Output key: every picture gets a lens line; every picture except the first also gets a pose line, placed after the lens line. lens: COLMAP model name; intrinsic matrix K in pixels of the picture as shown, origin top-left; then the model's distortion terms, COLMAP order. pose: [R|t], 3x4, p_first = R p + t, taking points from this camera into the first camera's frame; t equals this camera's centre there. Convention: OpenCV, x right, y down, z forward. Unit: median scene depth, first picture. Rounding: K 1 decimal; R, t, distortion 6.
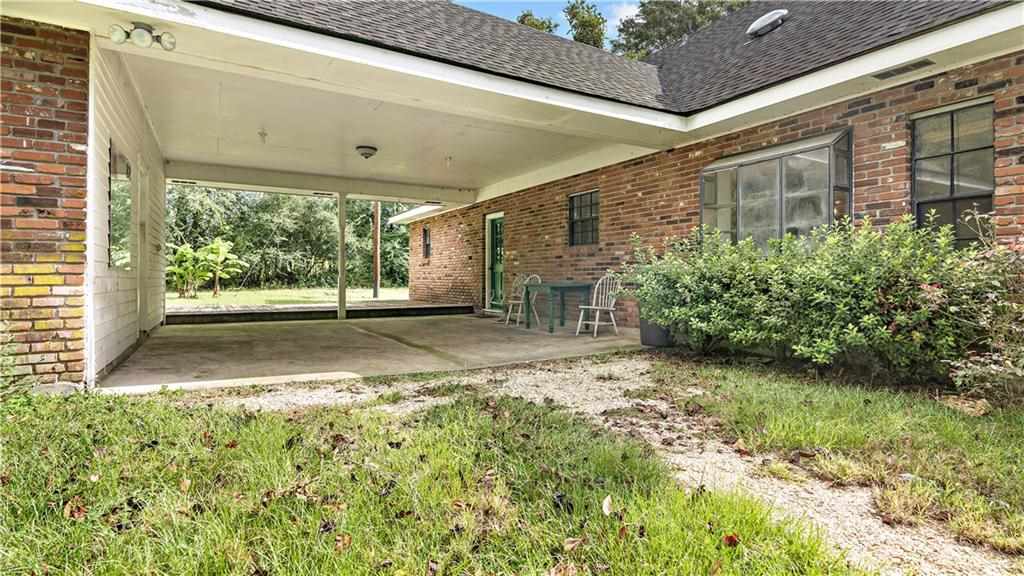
lens RADIAL K [[495.2, 0, 511.2], [0, 495.2, 280.9], [0, 0, 1]] dist [0.000937, 0.000366]
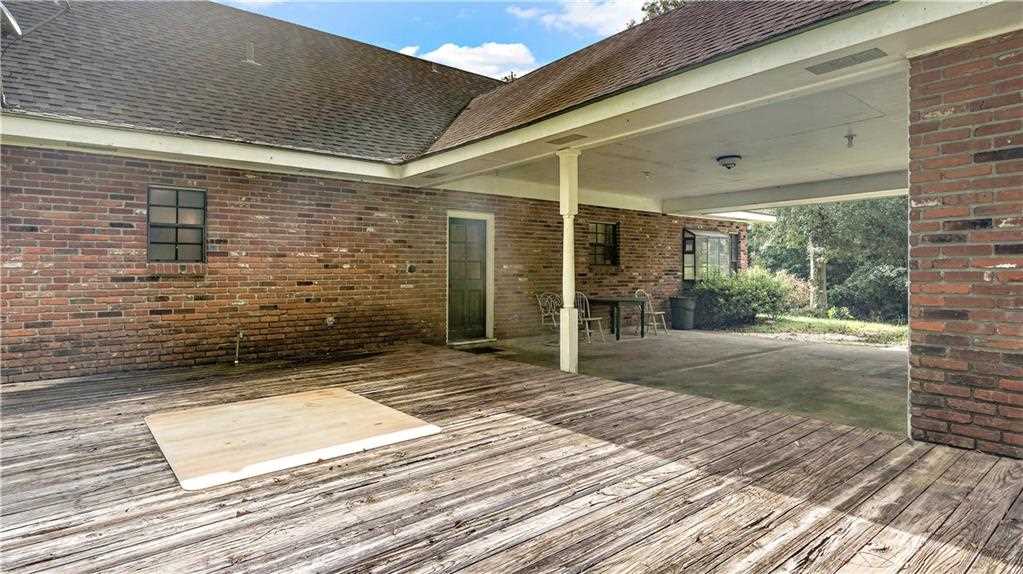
lens RADIAL K [[494.7, 0, 512.6], [0, 494.7, 280.7], [0, 0, 1]] dist [0.000937, 0.000366]
pose [[-0.091401, -0.024273, 0.995518, -1.098482], [0.006750, 0.999665, 0.024994, -0.071112], [-0.995791, 0.009004, -0.091206, 1.399820]]
